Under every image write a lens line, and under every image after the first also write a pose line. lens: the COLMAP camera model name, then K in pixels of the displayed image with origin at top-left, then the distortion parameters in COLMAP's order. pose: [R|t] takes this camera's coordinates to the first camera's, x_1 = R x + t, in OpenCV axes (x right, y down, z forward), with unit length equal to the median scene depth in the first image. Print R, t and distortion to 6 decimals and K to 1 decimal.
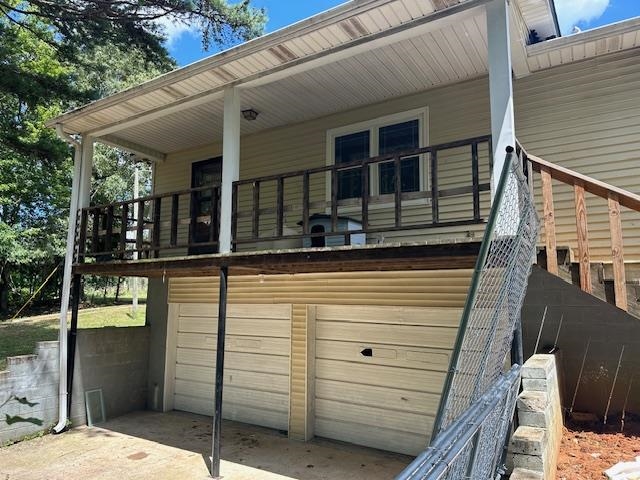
lens RADIAL K [[438.8, 0, 320.0], [0, 438.8, 240.0], [0, 0, 1]] dist [0.098929, -0.119296]
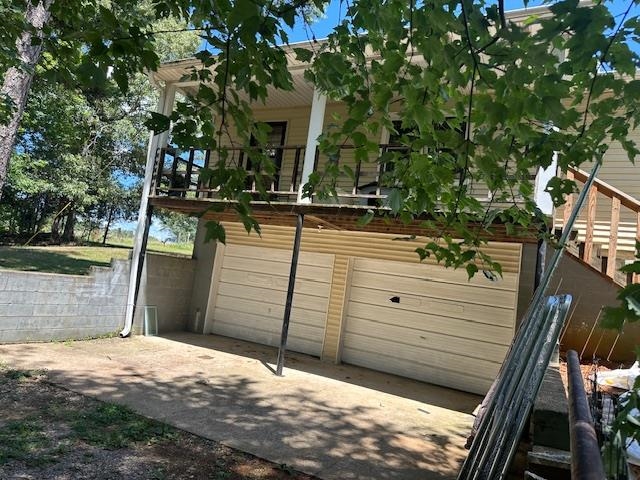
lens RADIAL K [[438.8, 0, 320.0], [0, 438.8, 240.0], [0, 0, 1]] dist [0.098929, -0.119296]
pose [[0.986691, 0.135235, 0.090295, -0.221243], [-0.139340, 0.989404, 0.040798, 0.063387], [-0.083821, -0.052837, 0.995079, -0.191155]]
